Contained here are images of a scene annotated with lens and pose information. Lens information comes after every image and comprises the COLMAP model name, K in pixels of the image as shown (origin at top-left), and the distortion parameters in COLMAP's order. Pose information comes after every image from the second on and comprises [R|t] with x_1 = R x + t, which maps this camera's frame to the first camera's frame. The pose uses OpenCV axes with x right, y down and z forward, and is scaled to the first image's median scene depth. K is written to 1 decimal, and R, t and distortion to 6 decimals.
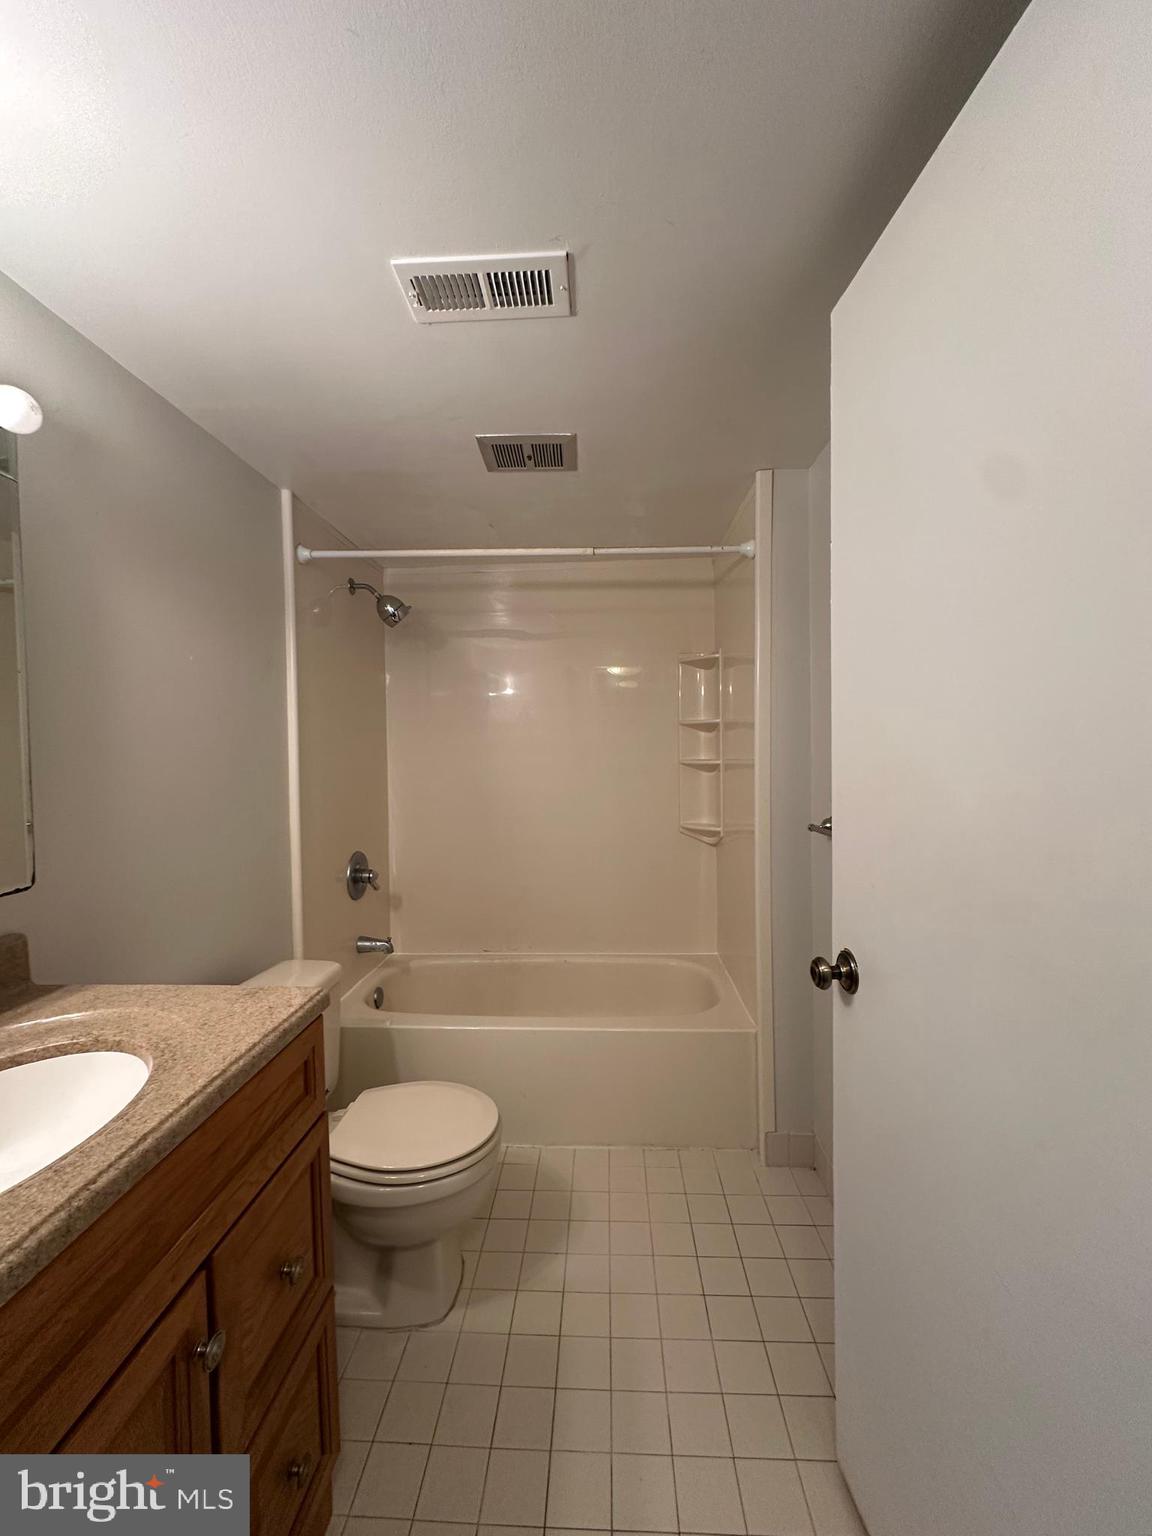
lens RADIAL K [[607.7, 0, 578.5], [0, 607.7, 767.1], [0, 0, 1]] dist [-0.002490, -0.000104]
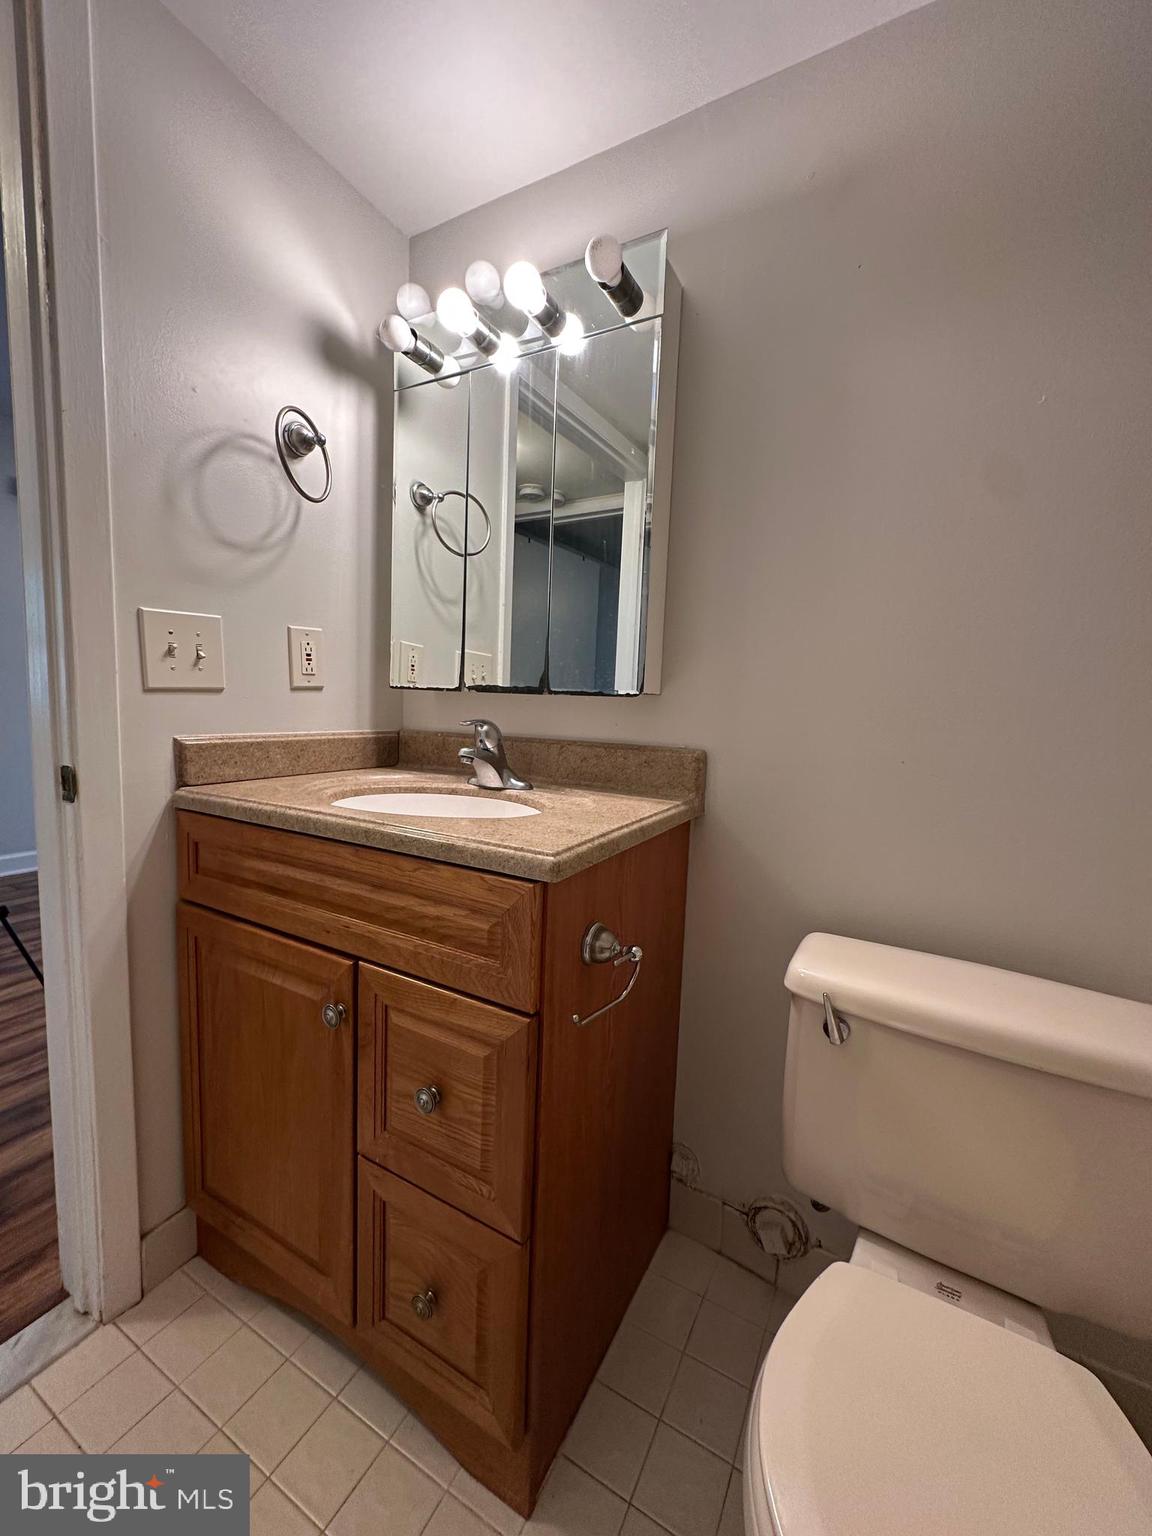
lens RADIAL K [[607.7, 0, 578.5], [0, 607.7, 767.1], [0, 0, 1]] dist [-0.002490, -0.000104]
pose [[-0.437976, 0.097845, -0.893646, 0.114175], [-0.053944, 0.989408, 0.134768, 0.115942], [0.897367, 0.107232, -0.428059, 0.882769]]
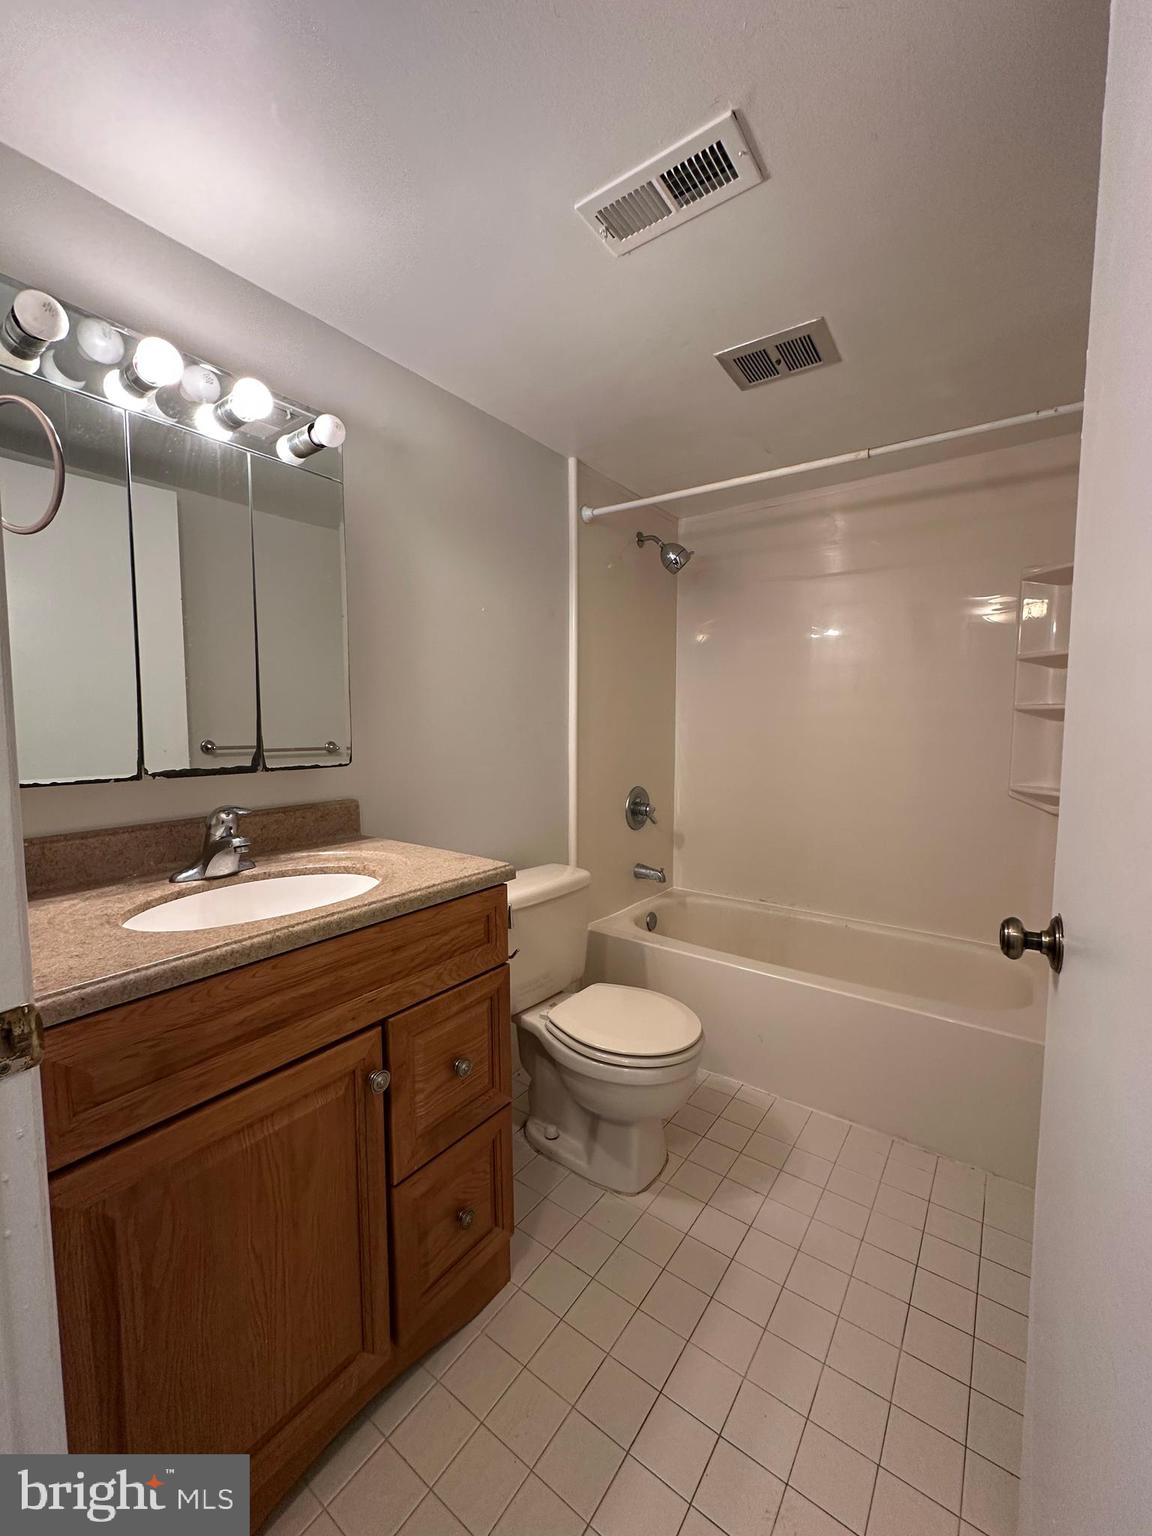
lens RADIAL K [[607.7, 0, 578.5], [0, 607.7, 767.1], [0, 0, 1]] dist [-0.002490, -0.000104]
pose [[0.835082, 0.058062, -0.547053, 0.233371], [-0.027090, 0.997548, 0.064523, 0.059442], [0.549458, -0.039063, 0.834608, 0.046711]]
